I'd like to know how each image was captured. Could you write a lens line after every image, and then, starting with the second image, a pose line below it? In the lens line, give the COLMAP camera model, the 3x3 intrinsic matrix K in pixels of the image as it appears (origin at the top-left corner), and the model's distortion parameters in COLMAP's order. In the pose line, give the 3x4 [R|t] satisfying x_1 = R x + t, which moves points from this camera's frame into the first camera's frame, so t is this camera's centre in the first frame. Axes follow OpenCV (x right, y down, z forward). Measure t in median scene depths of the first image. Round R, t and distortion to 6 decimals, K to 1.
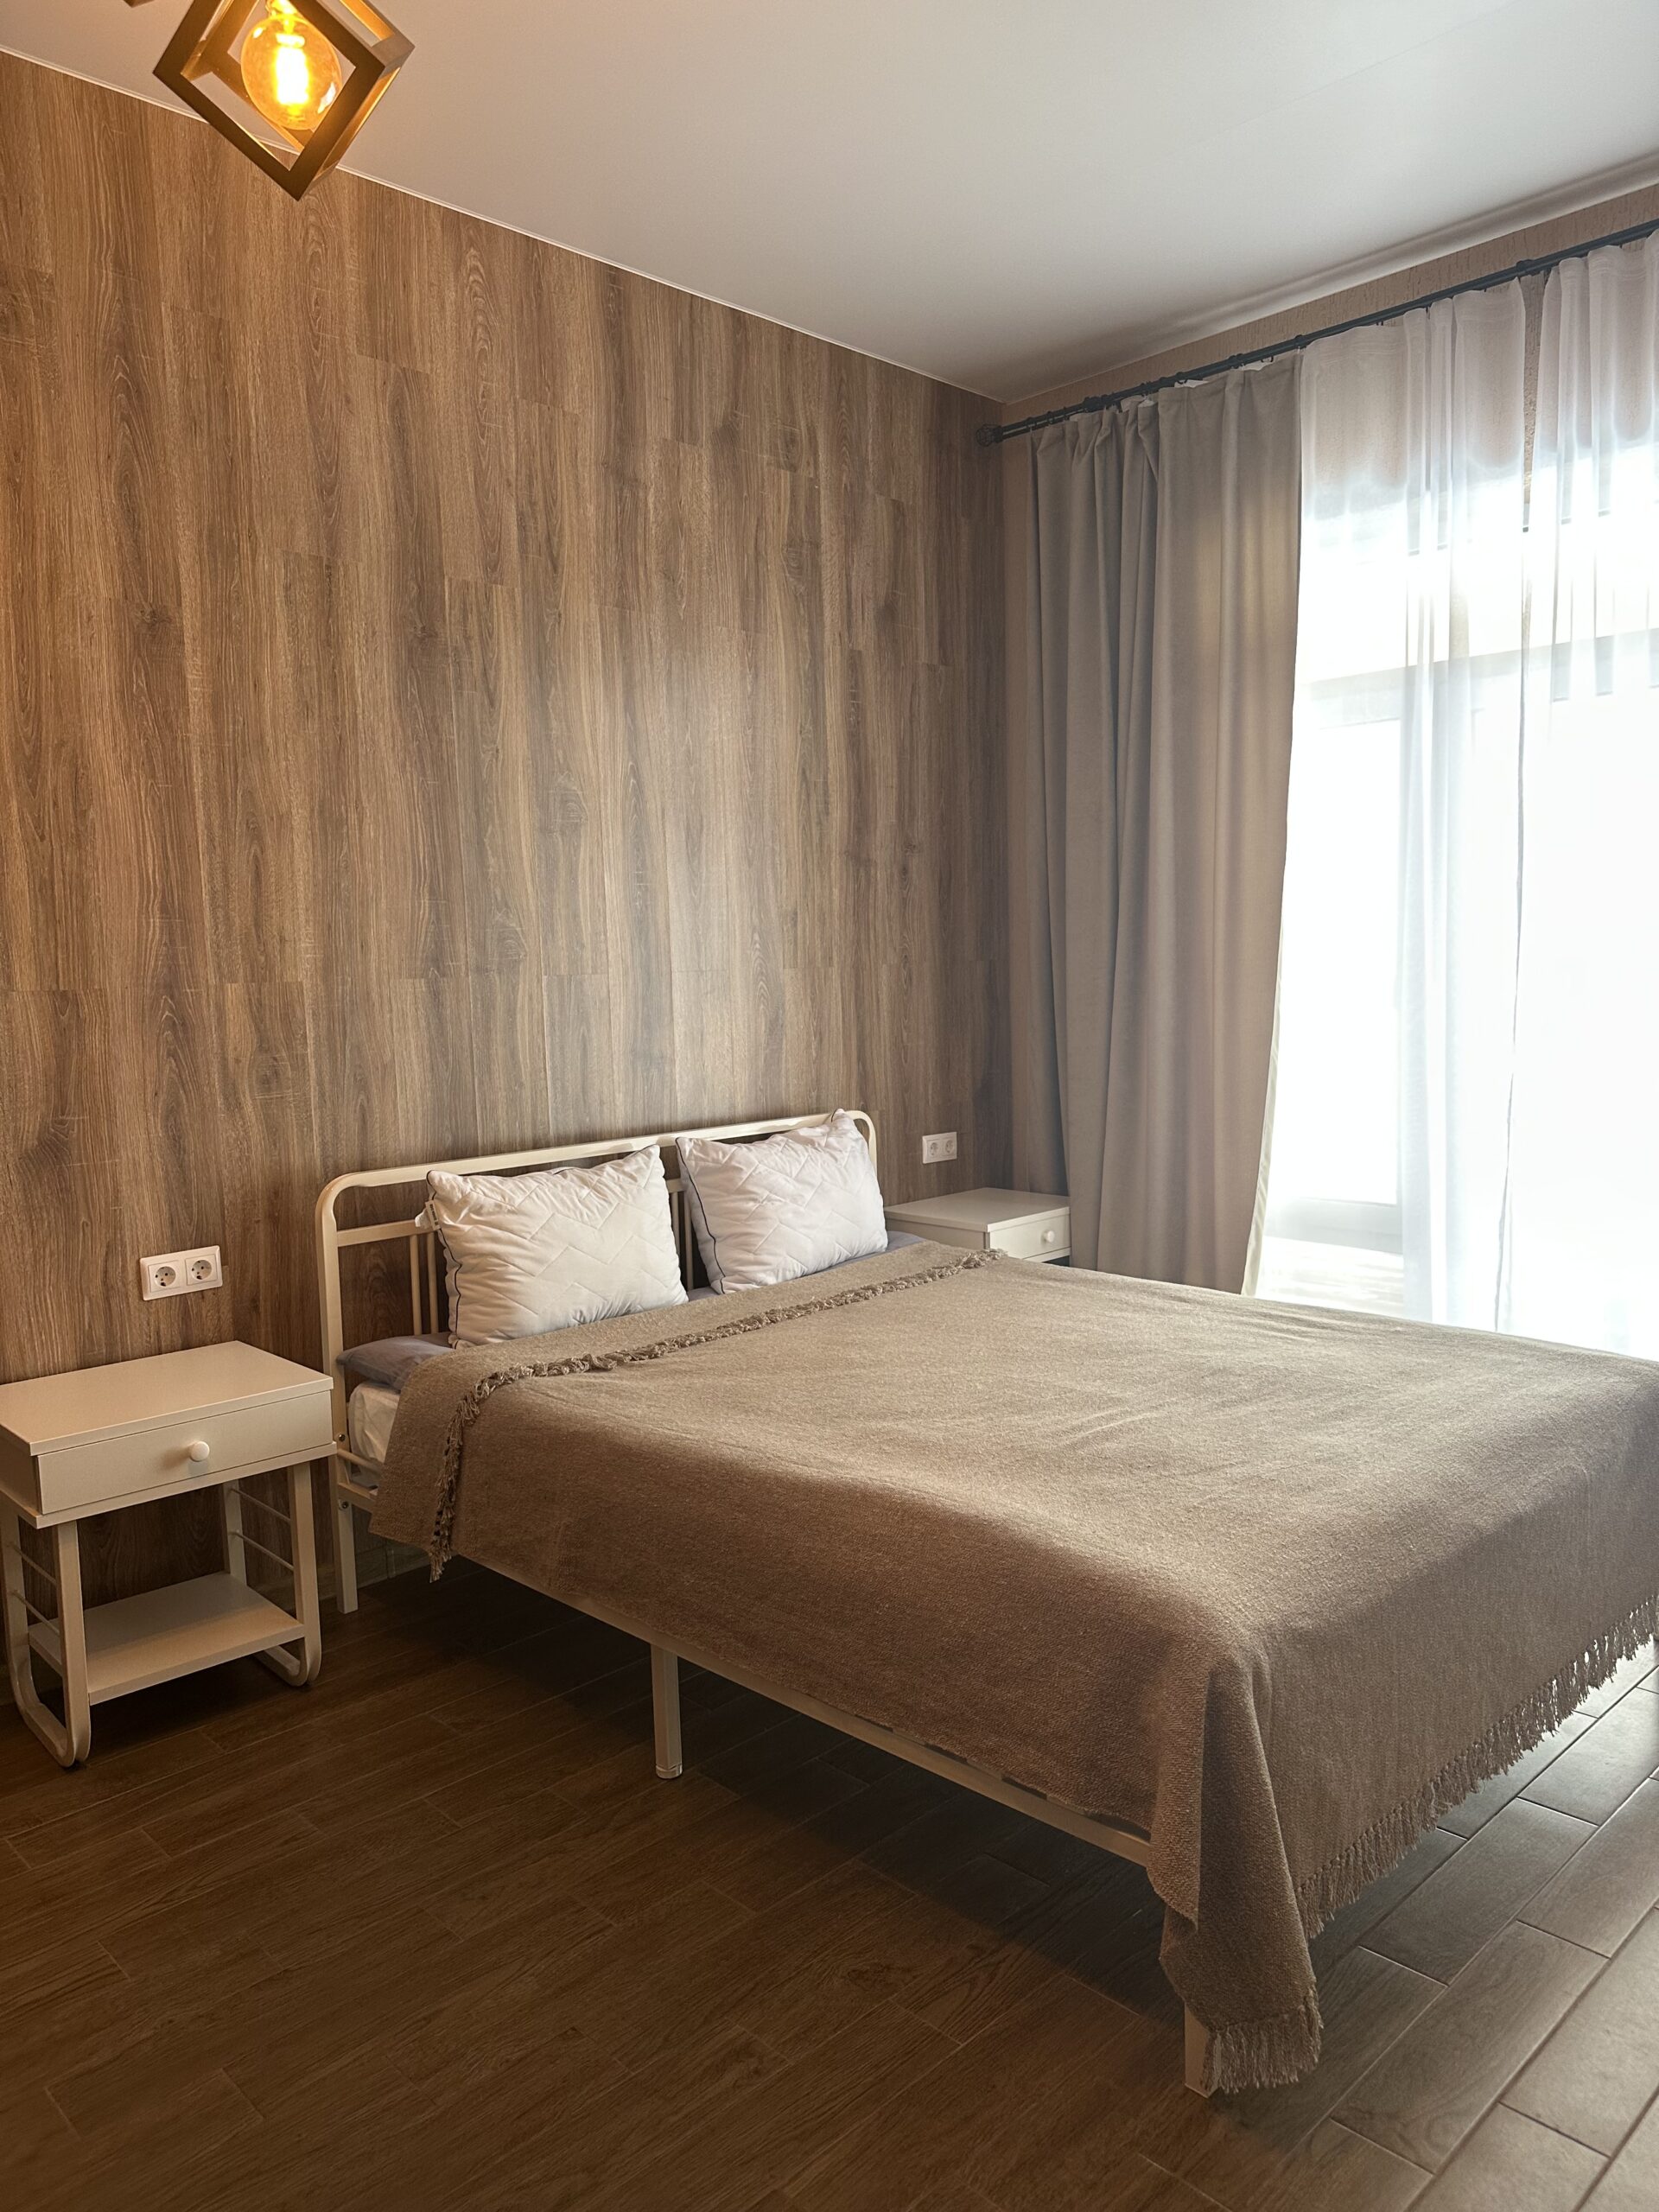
lens RADIAL K [[1561.5, 0, 833.3], [0, 1561.5, 1115.5], [0, 0, 1]] dist [0.051861, -0.055251]
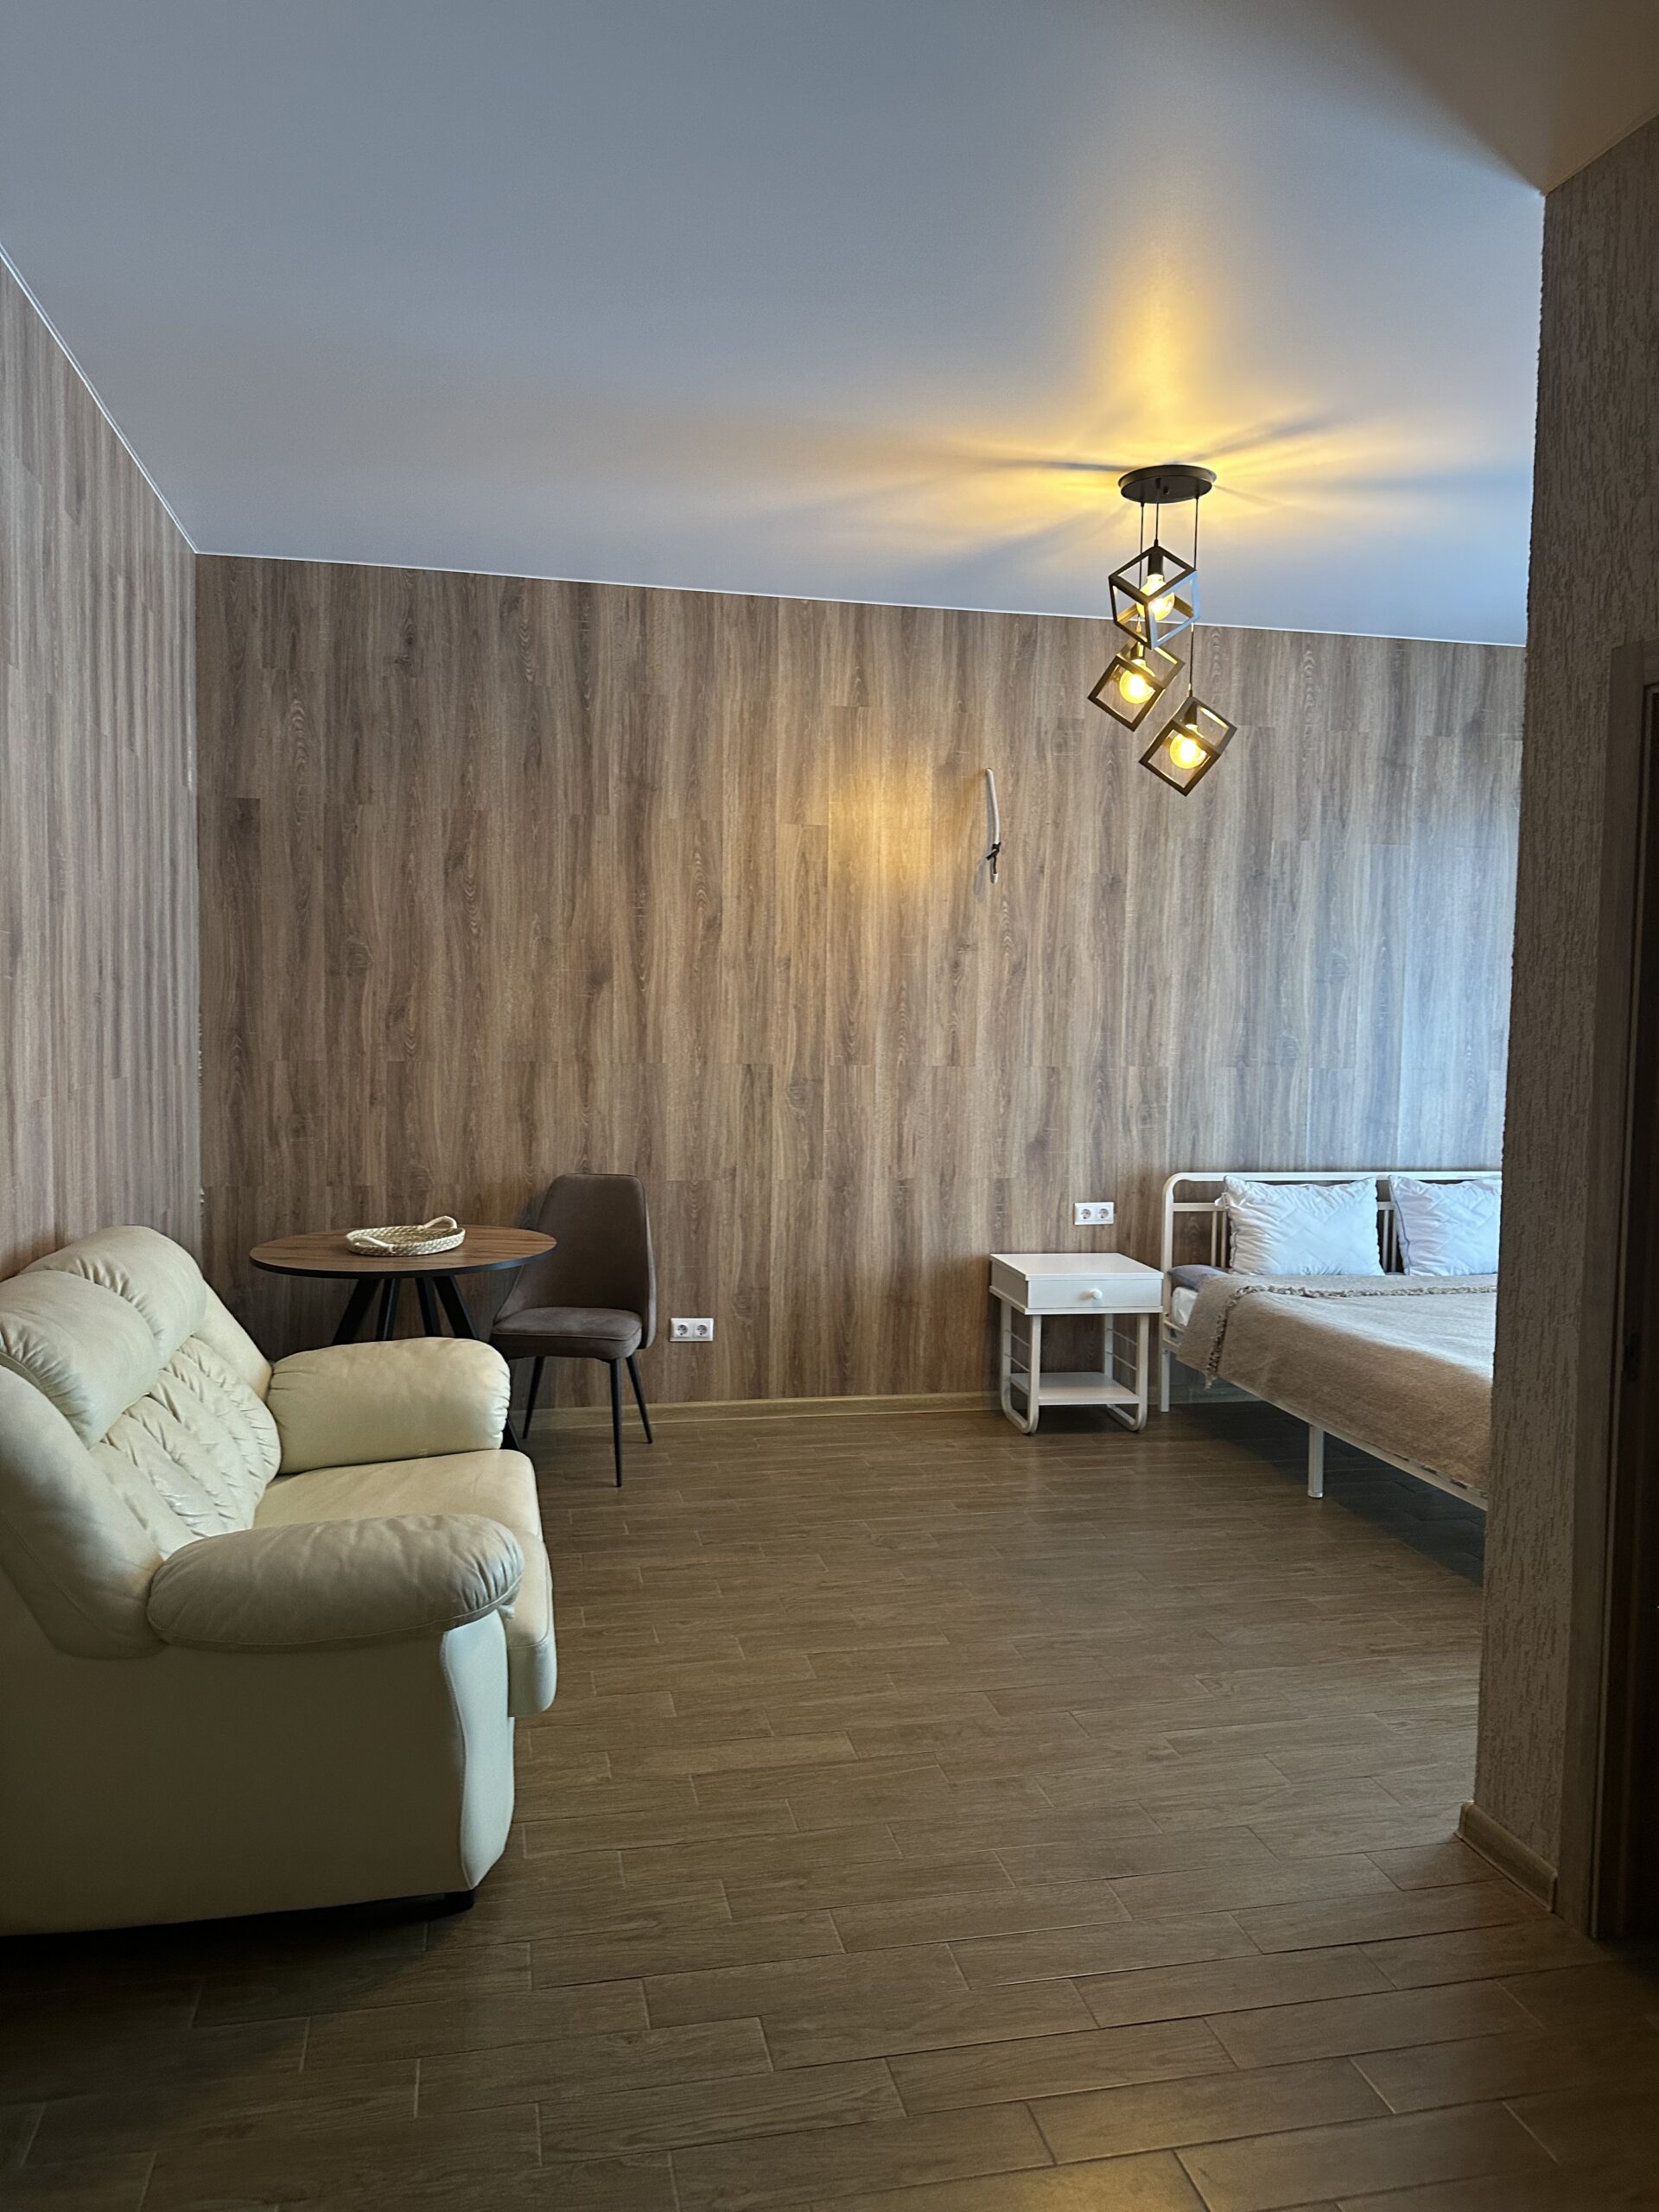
lens RADIAL K [[1482.4, 0, 828.3], [0, 1482.4, 1094.2], [0, 0, 1]] dist [0.076332, -0.008601]
pose [[0.844432, 0.075657, -0.530293, 0.254142], [-0.094892, 0.995446, -0.009084, 0.000922], [0.527191, 0.057992, 0.847766, -0.691092]]
